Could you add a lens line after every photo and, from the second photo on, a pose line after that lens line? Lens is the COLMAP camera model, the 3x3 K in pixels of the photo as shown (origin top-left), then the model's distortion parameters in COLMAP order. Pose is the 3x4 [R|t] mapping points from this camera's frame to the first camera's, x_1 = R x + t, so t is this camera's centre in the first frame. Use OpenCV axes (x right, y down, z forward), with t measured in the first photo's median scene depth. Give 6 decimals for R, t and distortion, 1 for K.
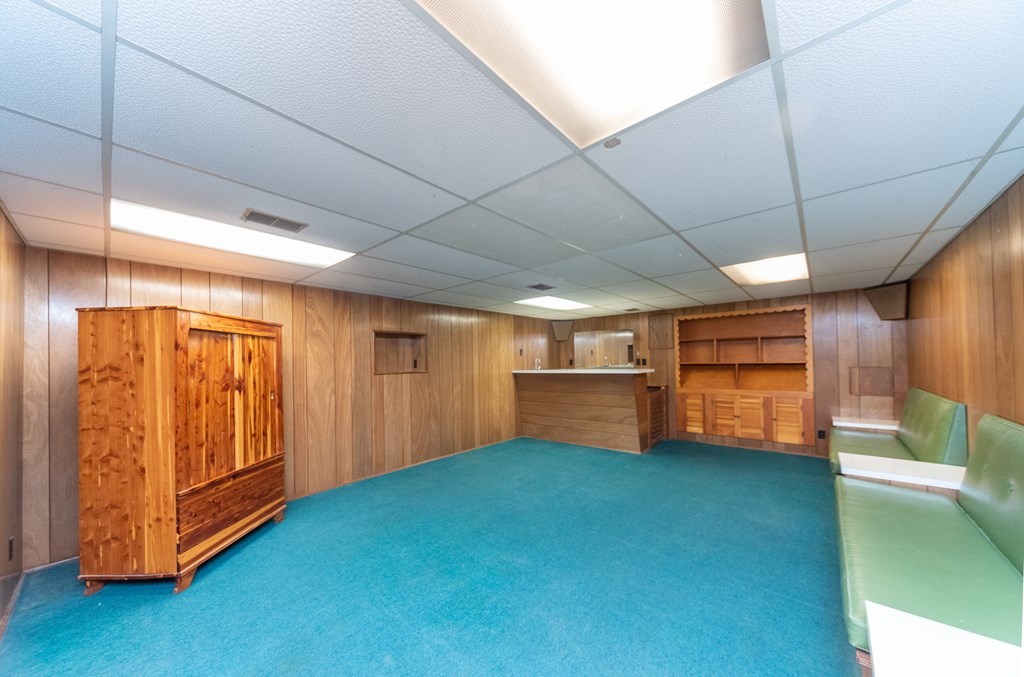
lens RADIAL K [[353.4, 0, 504.8], [0, 353.4, 359.0], [0, 0, 1]] dist [0.004360, -0.001204]
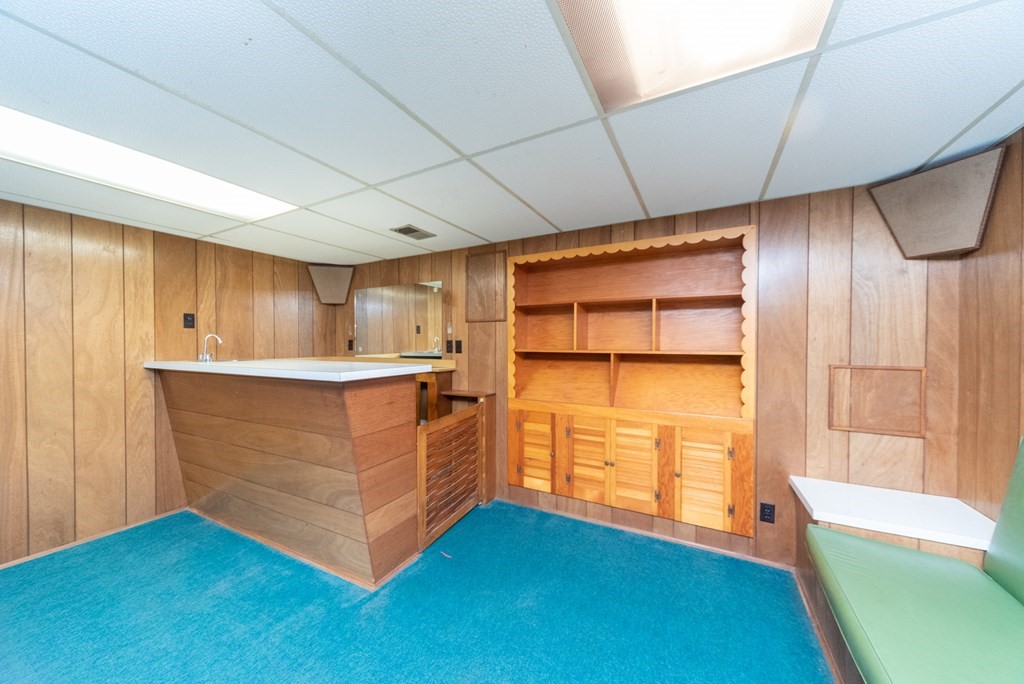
lens RADIAL K [[353.4, 0, 516.0], [0, 353.4, 349.0], [0, 0, 1]] dist [0.004360, -0.001204]
pose [[0.970052, 0.013404, 0.242528, 0.460585], [-0.019549, 0.999546, 0.022948, -0.001814], [-0.242110, -0.027002, 0.969873, 0.633176]]
